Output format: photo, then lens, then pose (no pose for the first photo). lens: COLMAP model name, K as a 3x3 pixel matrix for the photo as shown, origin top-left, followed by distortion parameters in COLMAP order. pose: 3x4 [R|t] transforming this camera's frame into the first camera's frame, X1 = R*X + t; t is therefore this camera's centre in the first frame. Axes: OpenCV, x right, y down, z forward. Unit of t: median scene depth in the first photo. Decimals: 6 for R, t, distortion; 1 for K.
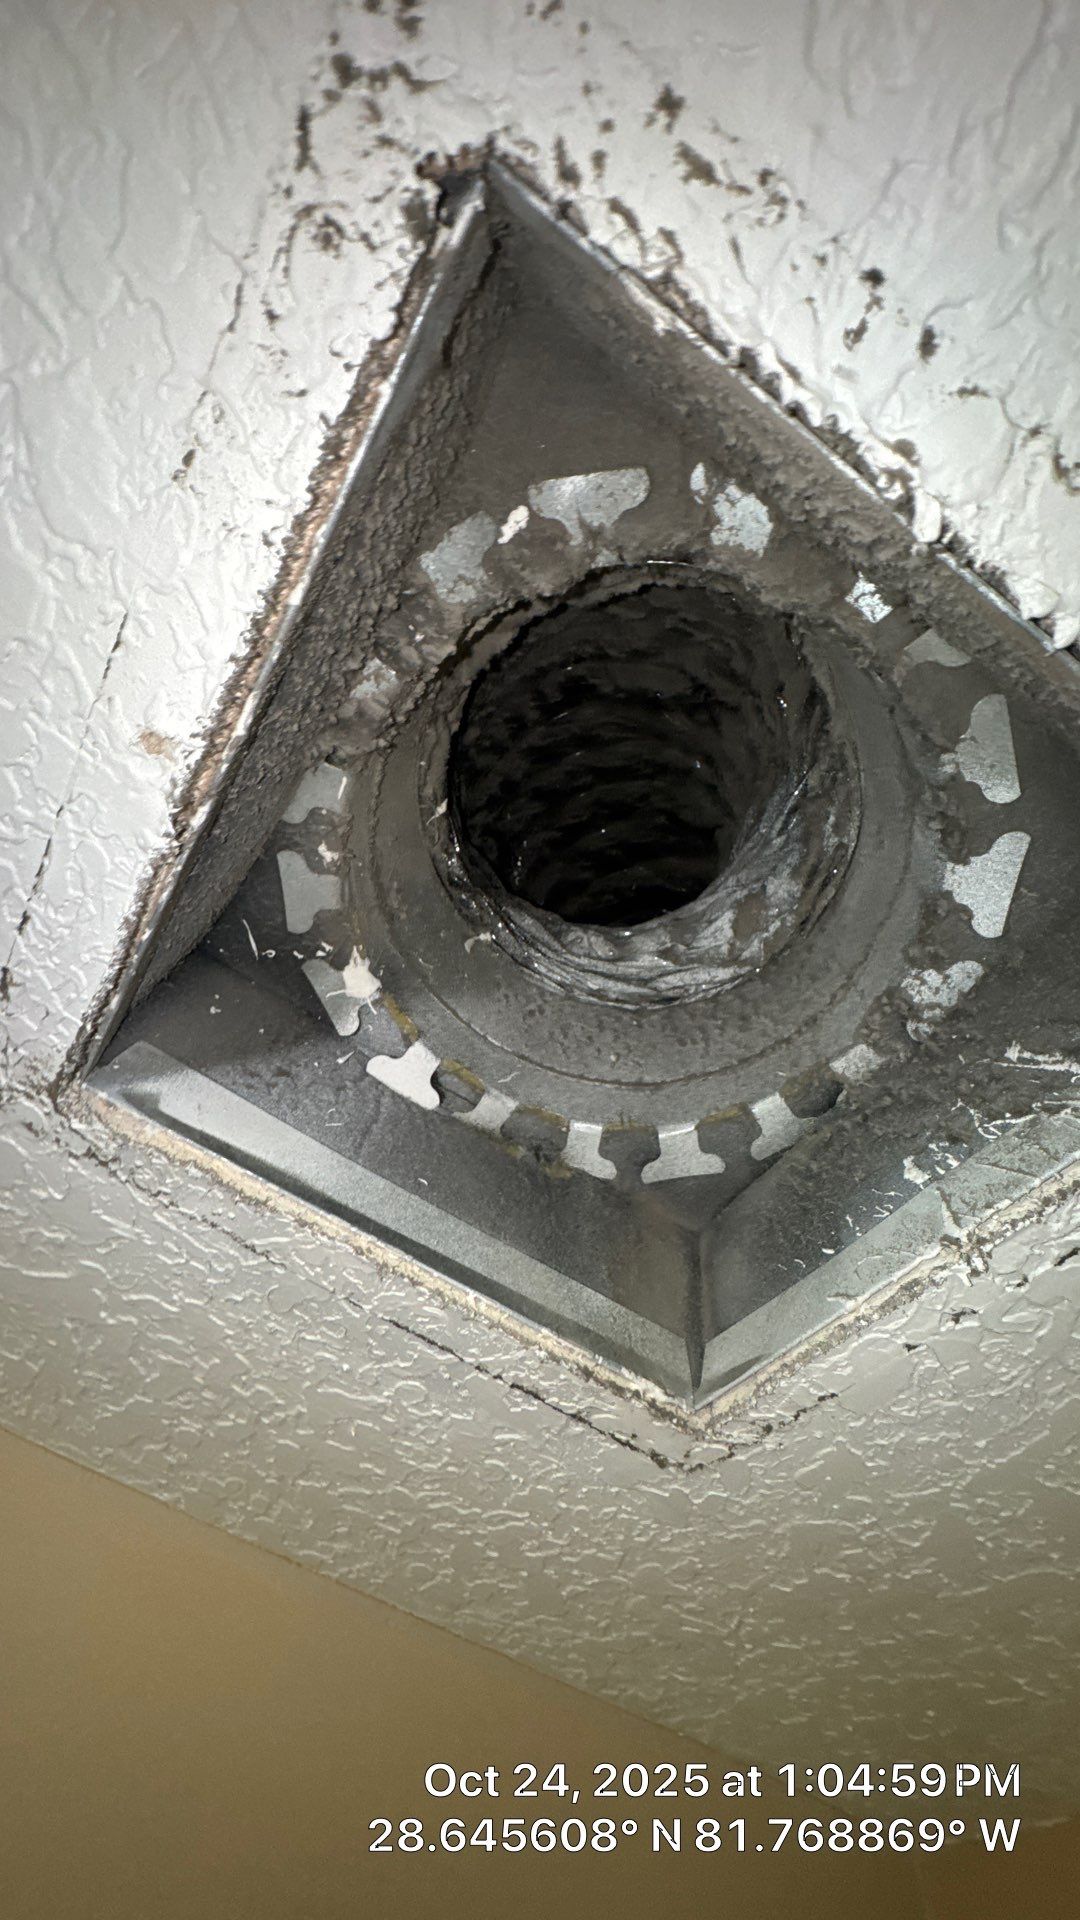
lens RADIAL K [[765.0, 0, 540.7], [0, 765.0, 963.2], [0, 0, 1]] dist [-0.017187, -0.000323]
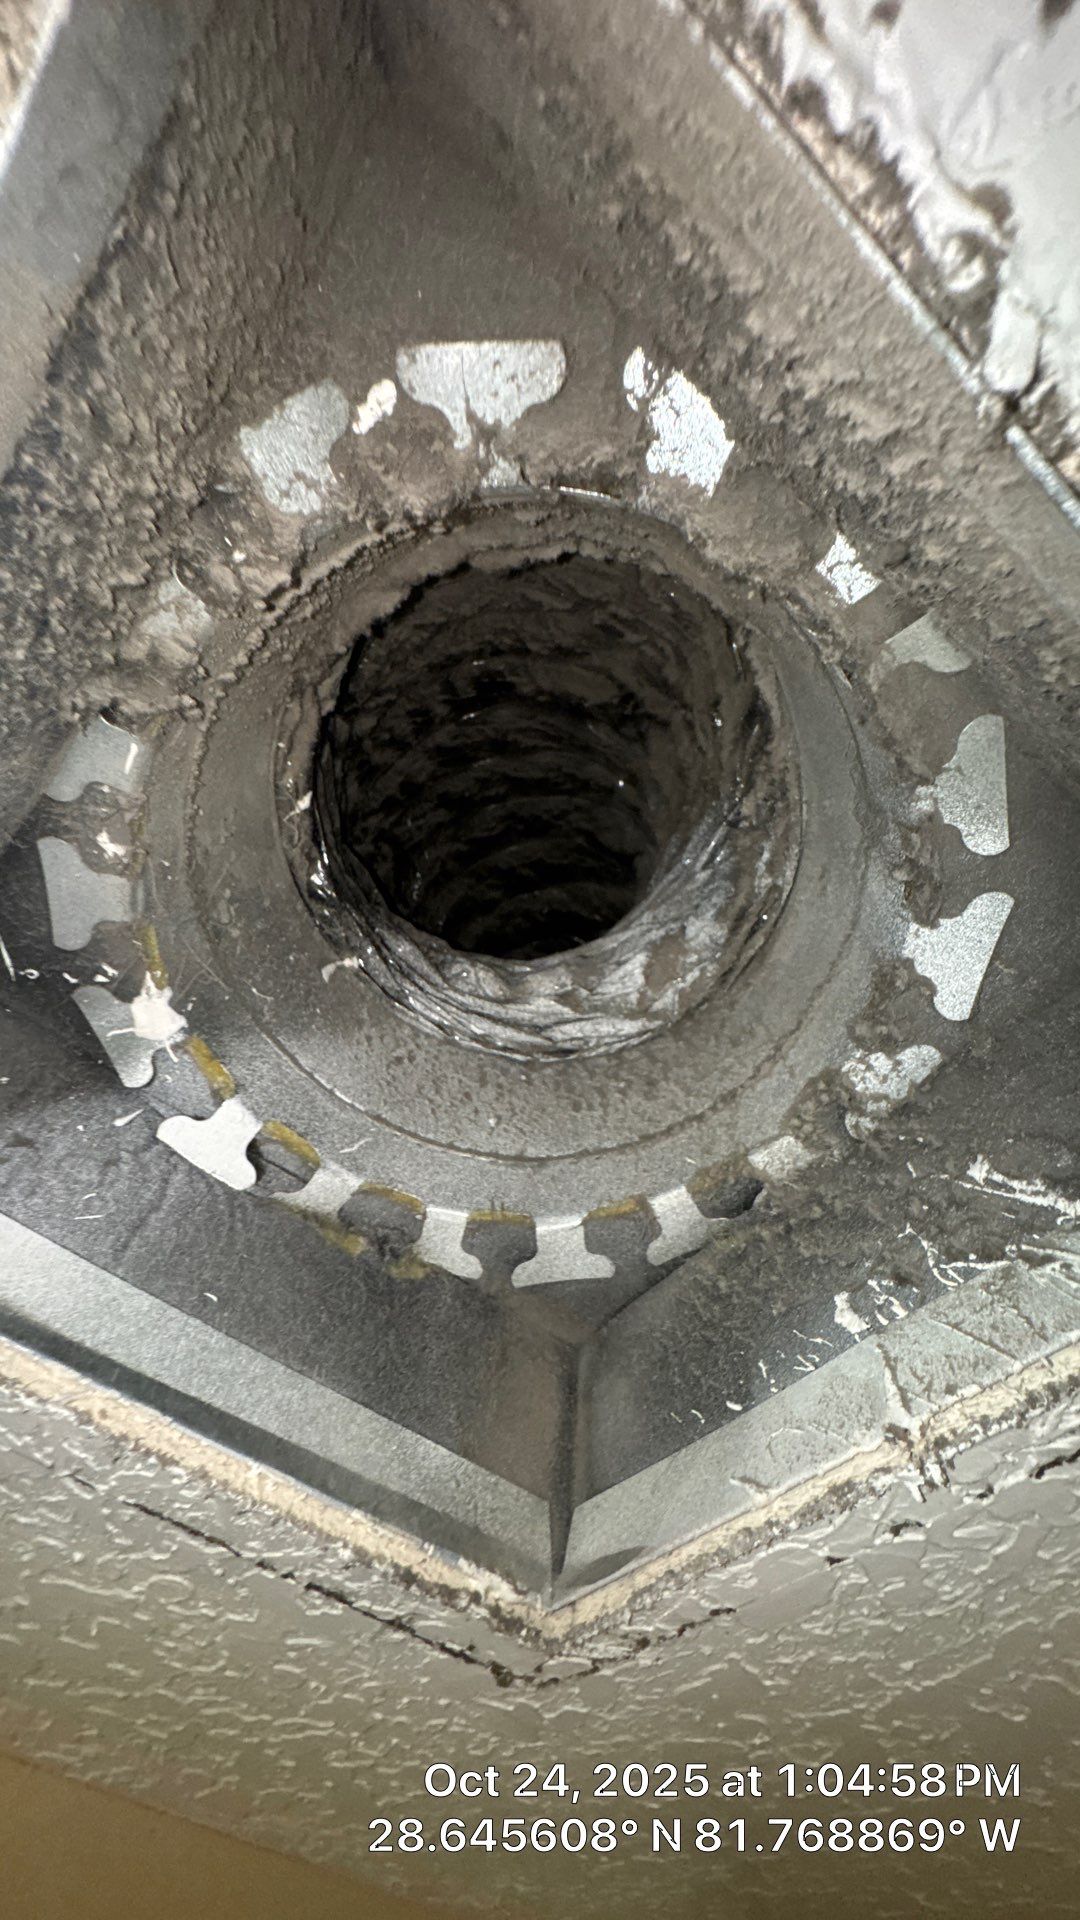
lens RADIAL K [[765.0, 0, 539.7], [0, 765.0, 969.7], [0, 0, 1]] dist [-0.017187, -0.000323]
pose [[0.992049, 0.068477, 0.105592, 0.066394], [-0.067484, 0.997636, -0.012954, -0.046005], [-0.106229, 0.005725, 0.994325, 0.242590]]
